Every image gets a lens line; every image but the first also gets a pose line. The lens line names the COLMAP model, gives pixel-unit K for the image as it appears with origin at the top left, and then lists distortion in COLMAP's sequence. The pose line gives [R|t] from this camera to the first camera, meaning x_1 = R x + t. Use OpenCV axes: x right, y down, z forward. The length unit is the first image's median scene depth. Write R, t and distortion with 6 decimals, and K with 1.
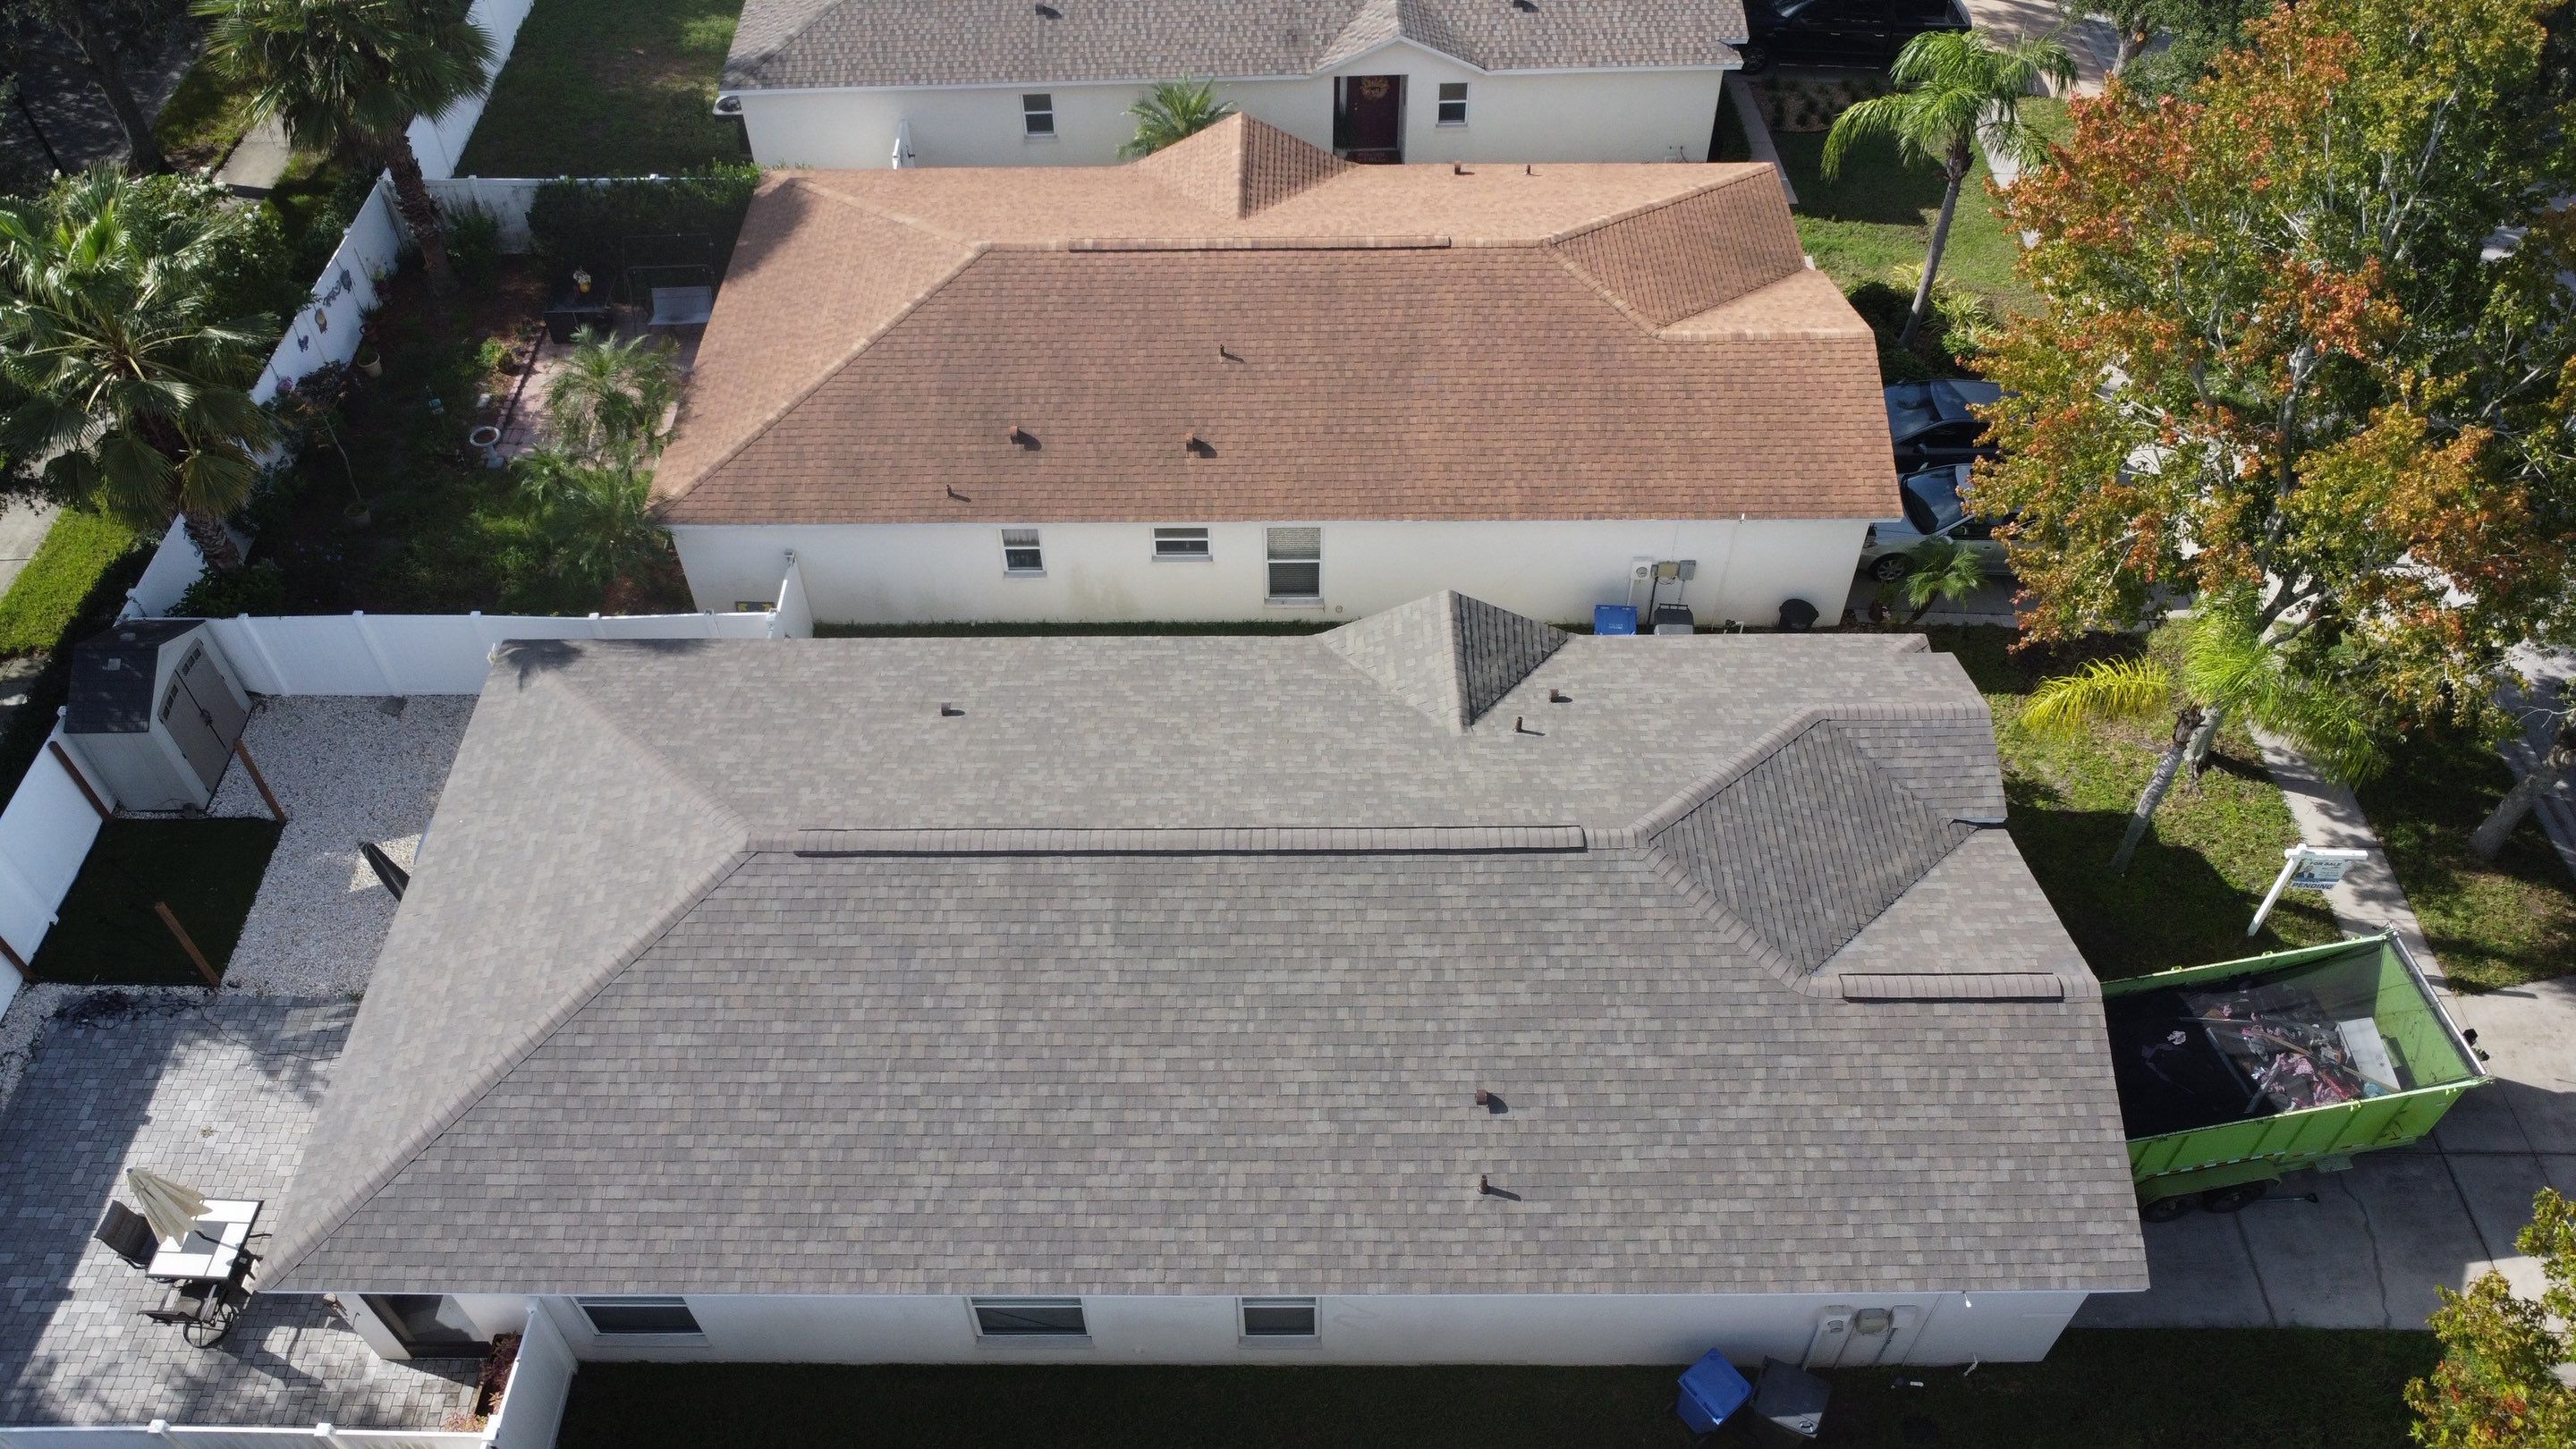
lens RADIAL K [[1863.9, 0, 1282.9], [0, 1863.9, 721.8], [0, 0, 1]] dist [-0.025768, -0.014366]
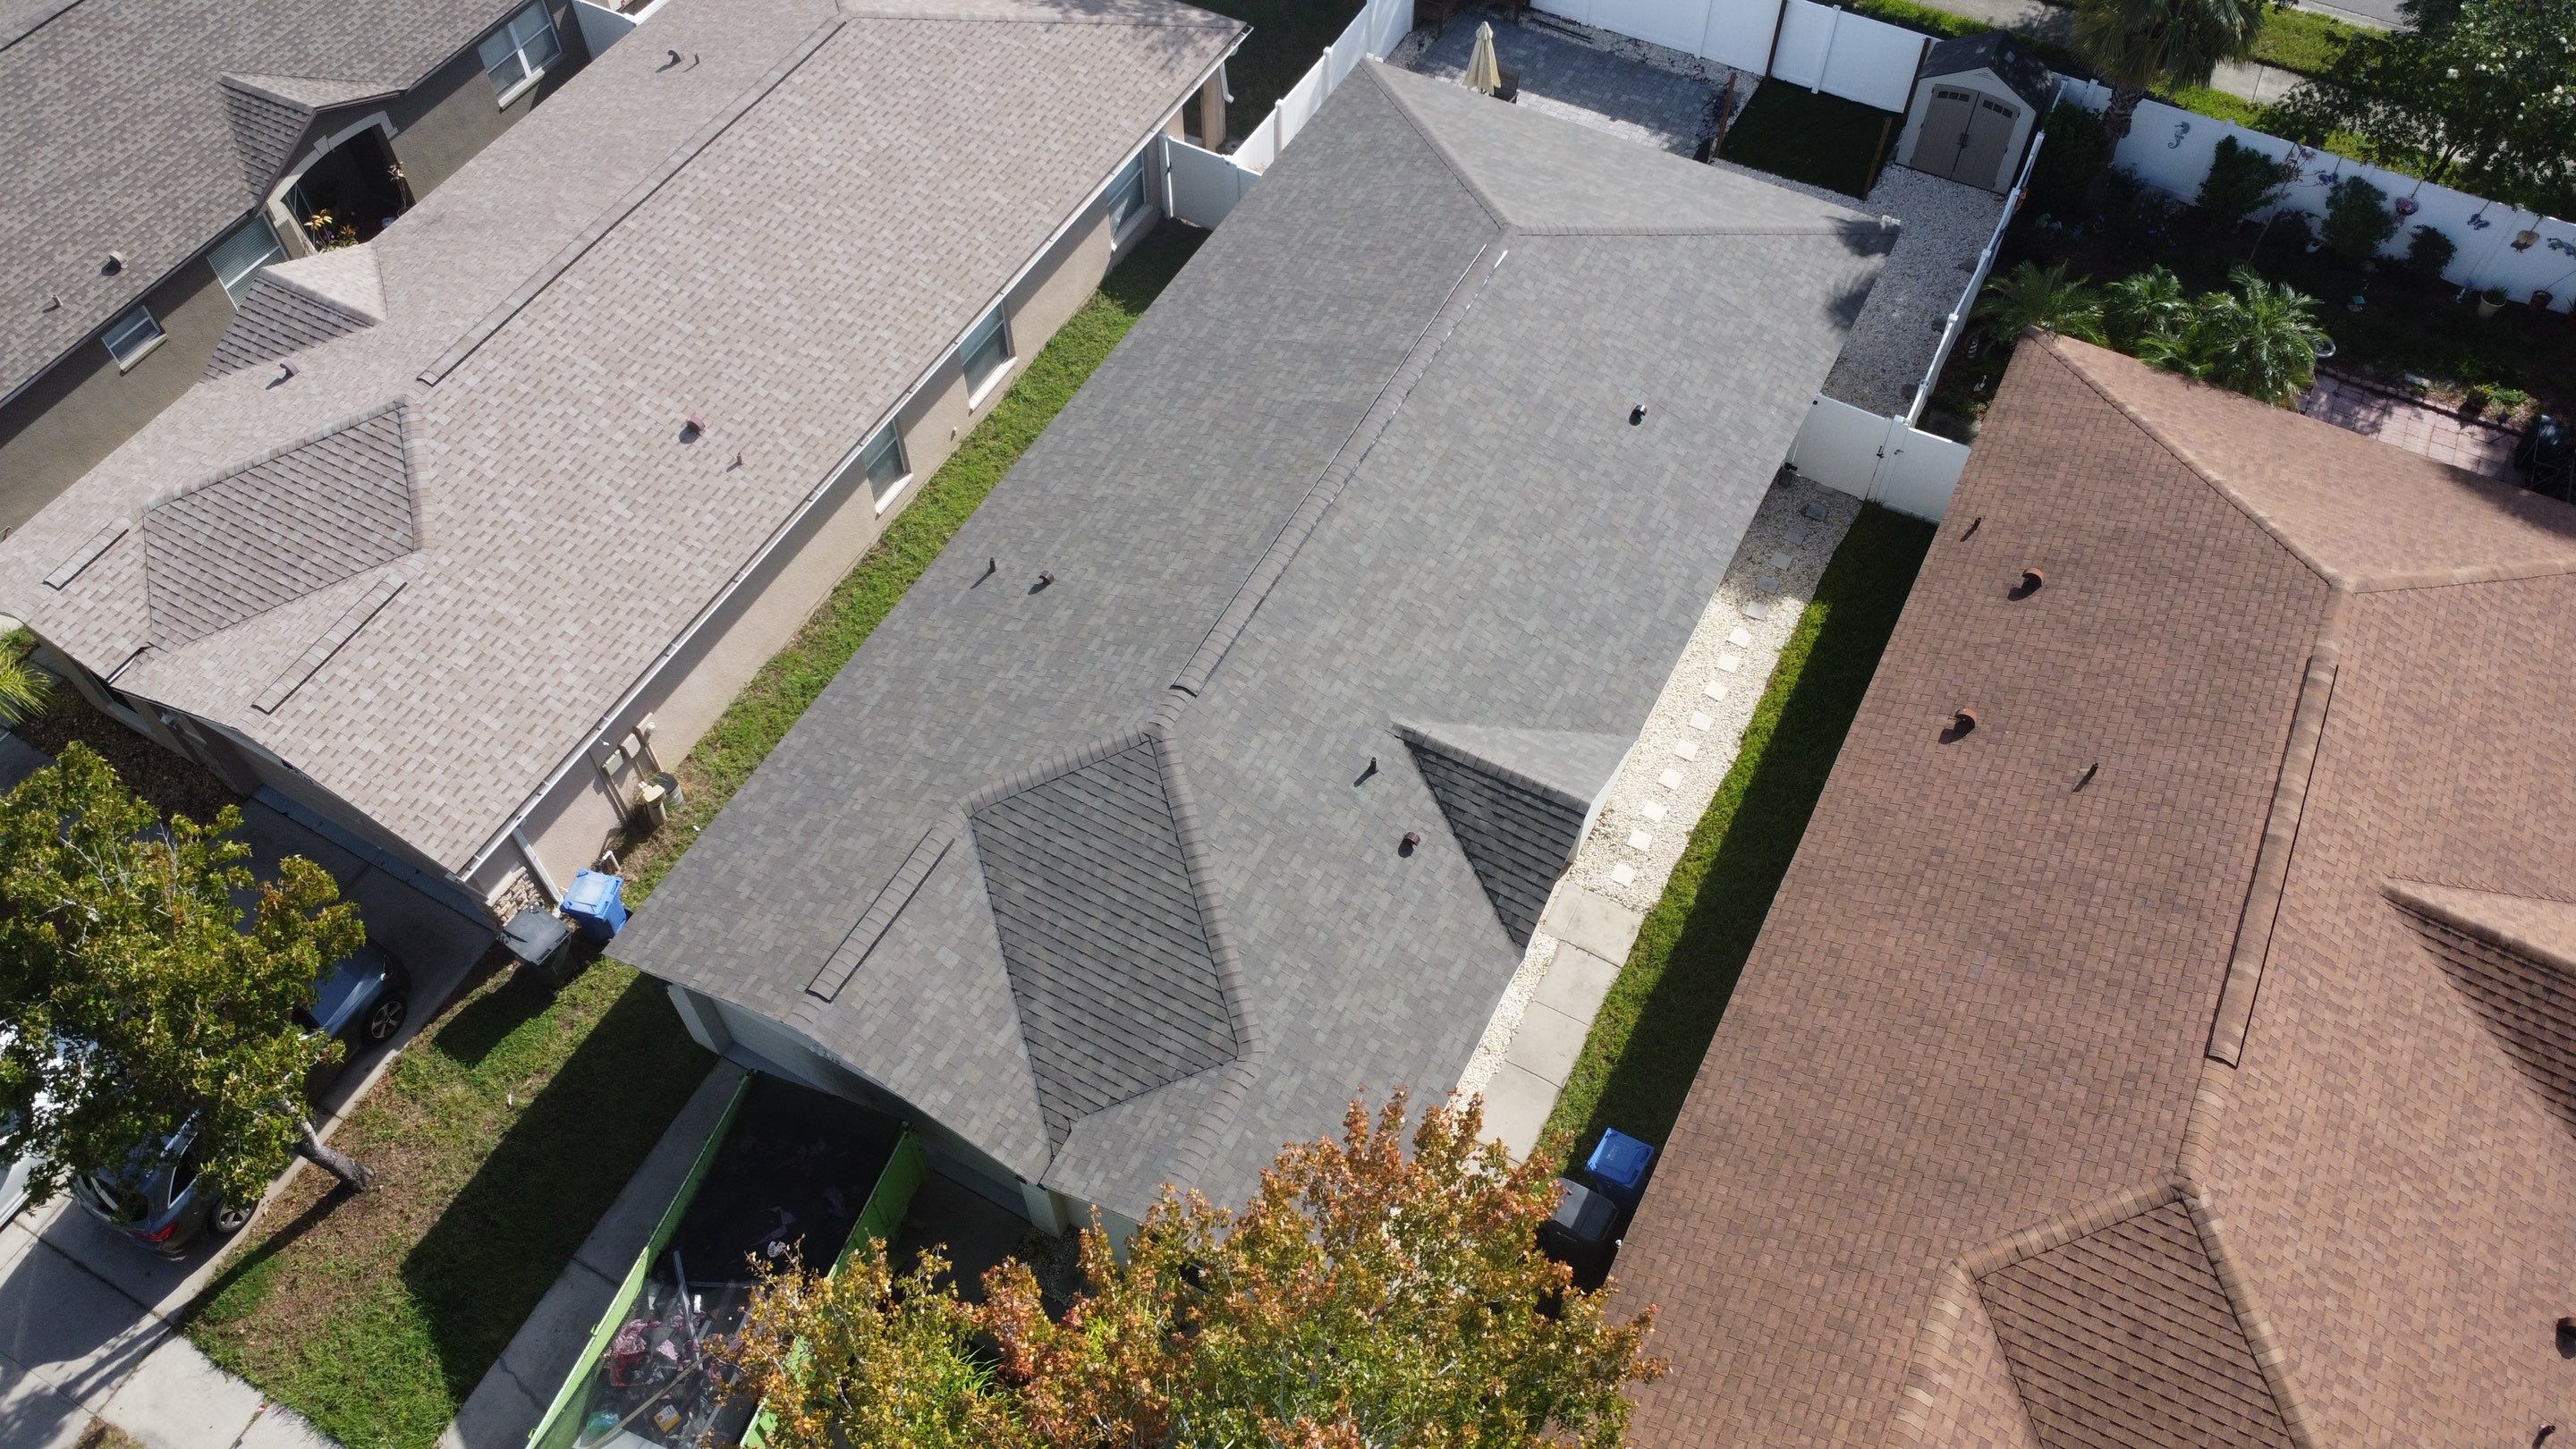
lens RADIAL K [[1863.9, 0, 1280.8], [0, 1863.9, 729.4], [0, 0, 1]] dist [-0.025768, -0.014366]
pose [[-0.471810, 0.721968, -0.506120, 0.661907], [-0.648003, 0.105326, 0.754320, -0.737081], [0.597903, 0.683863, 0.418143, 0.599399]]
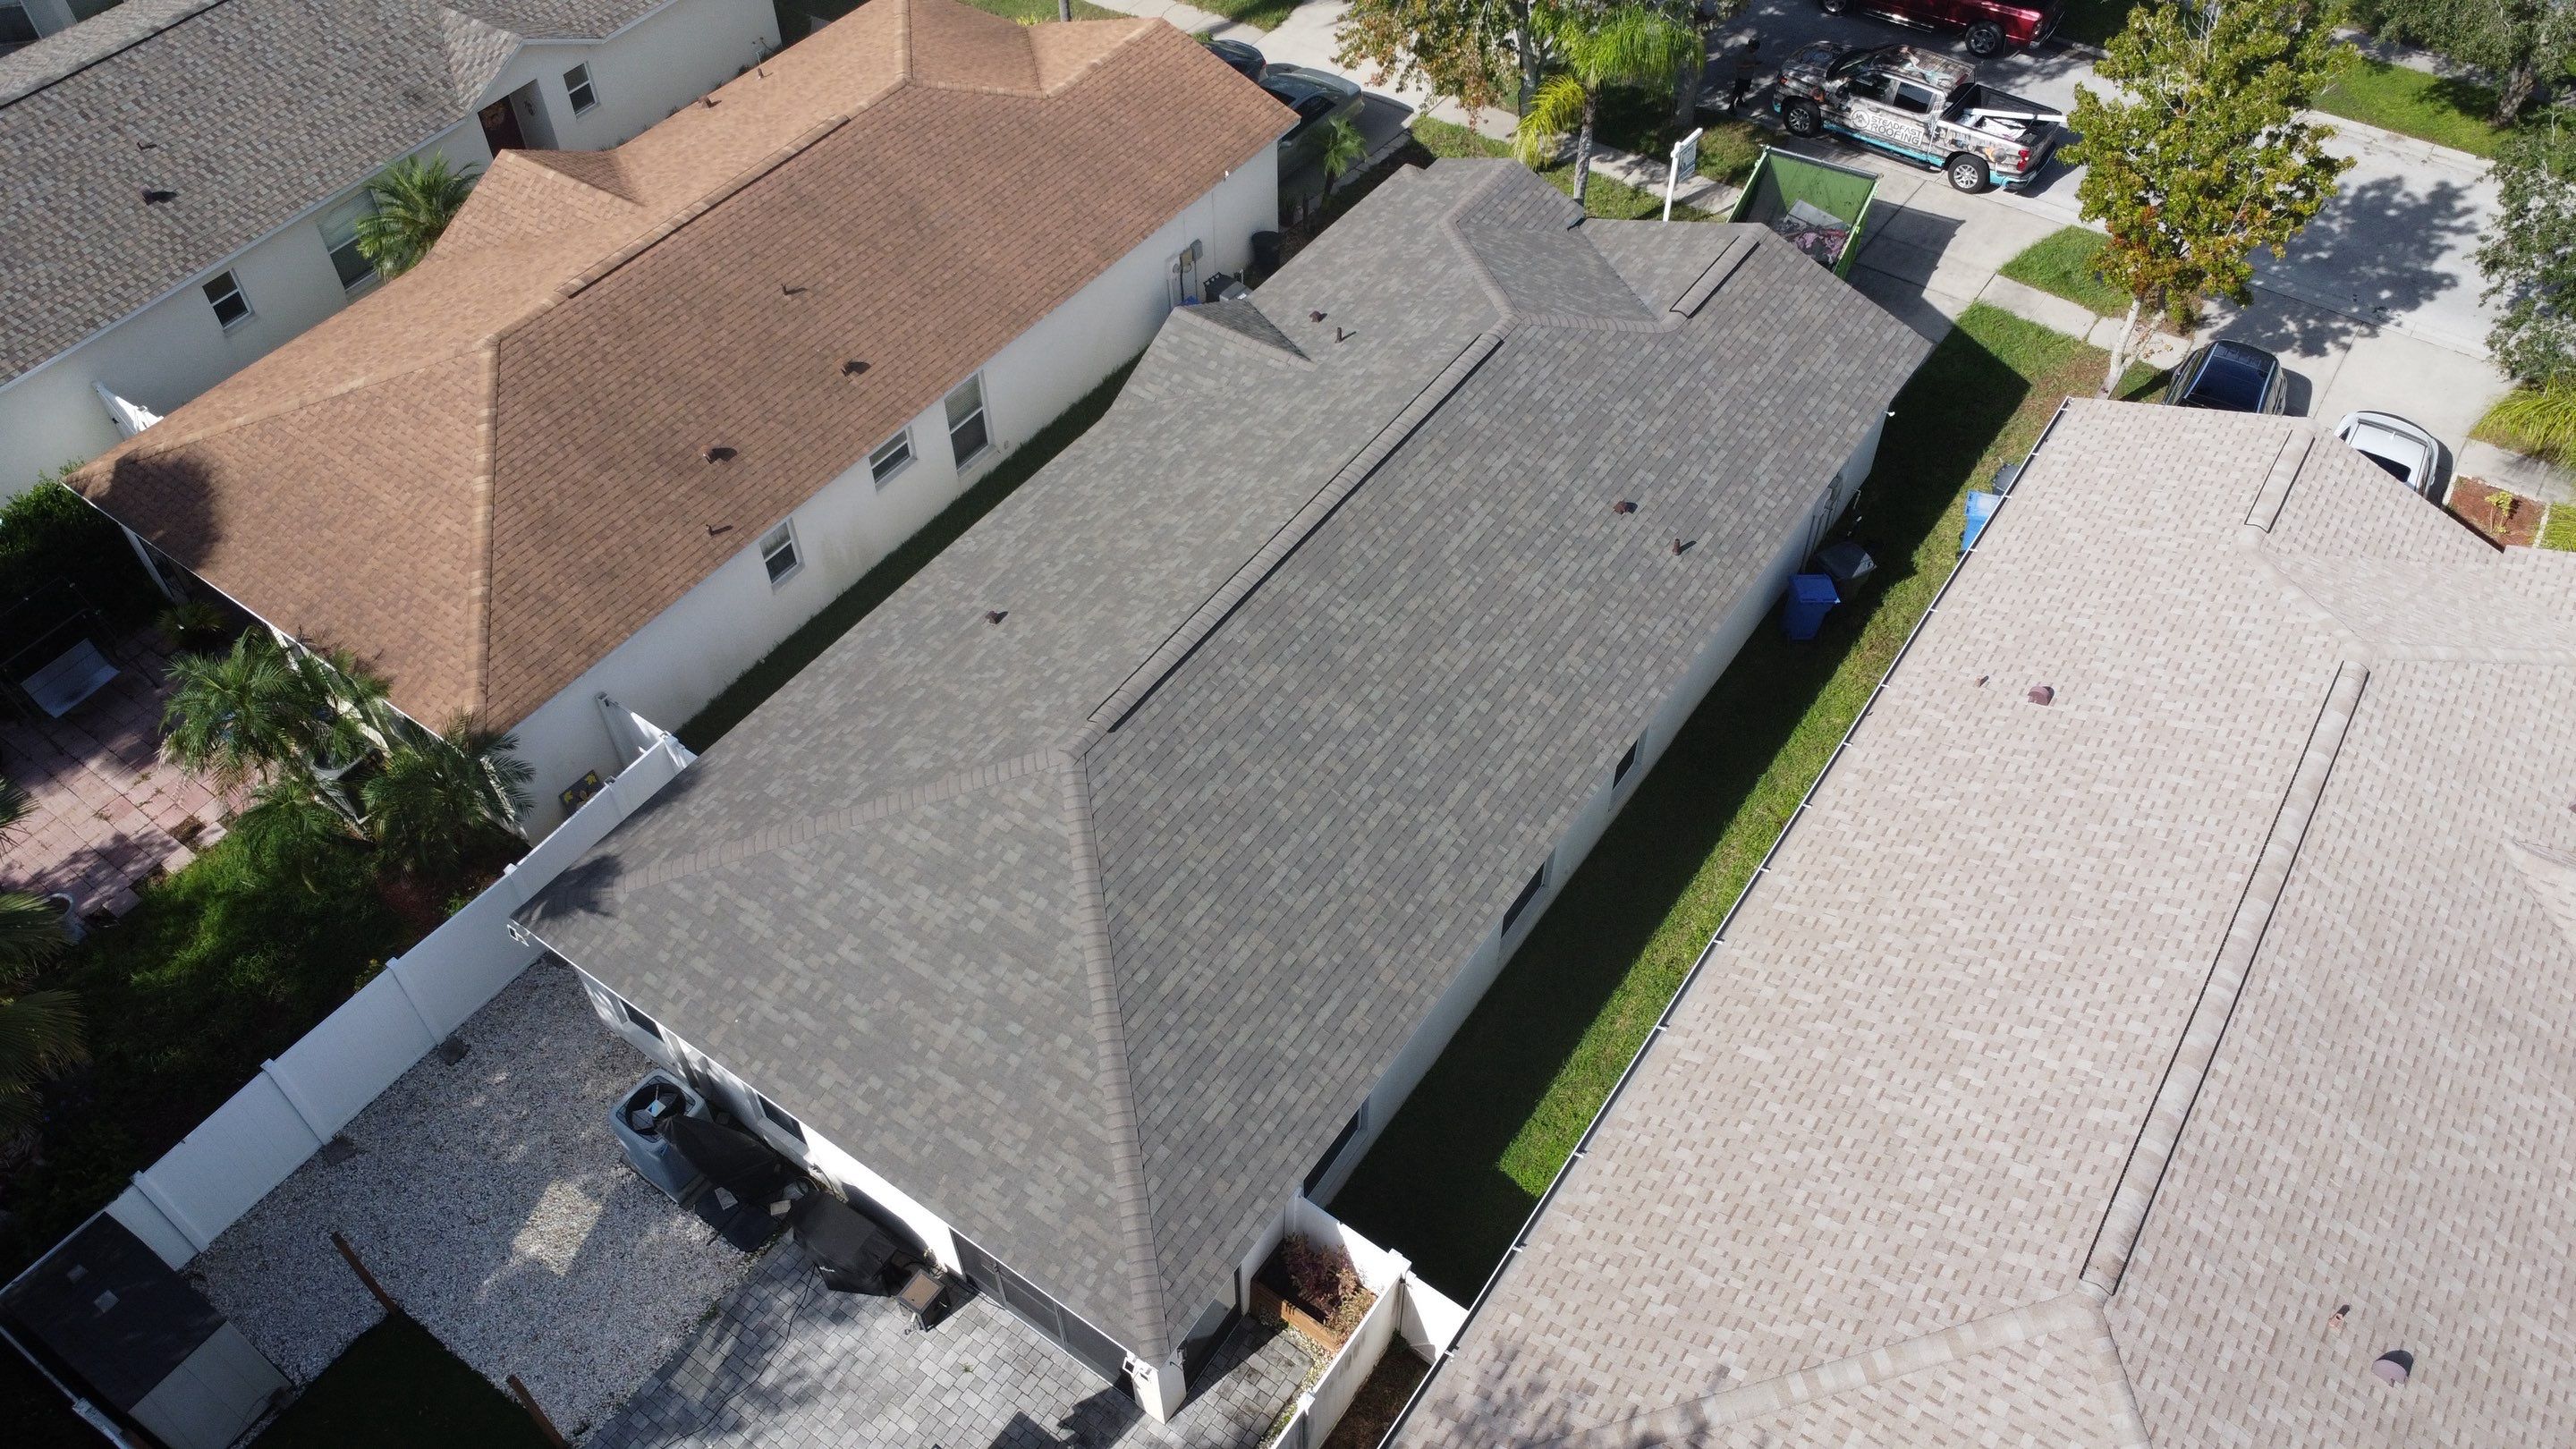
lens RADIAL K [[1863.9, 0, 1280.0], [0, 1863.9, 723.4], [0, 0, 1]] dist [-0.025768, -0.014366]
pose [[0.569354, -0.608604, 0.552664, -0.750079], [0.613787, 0.761926, 0.206724, -0.083686], [-0.546901, 0.221519, 0.807359, 0.125325]]
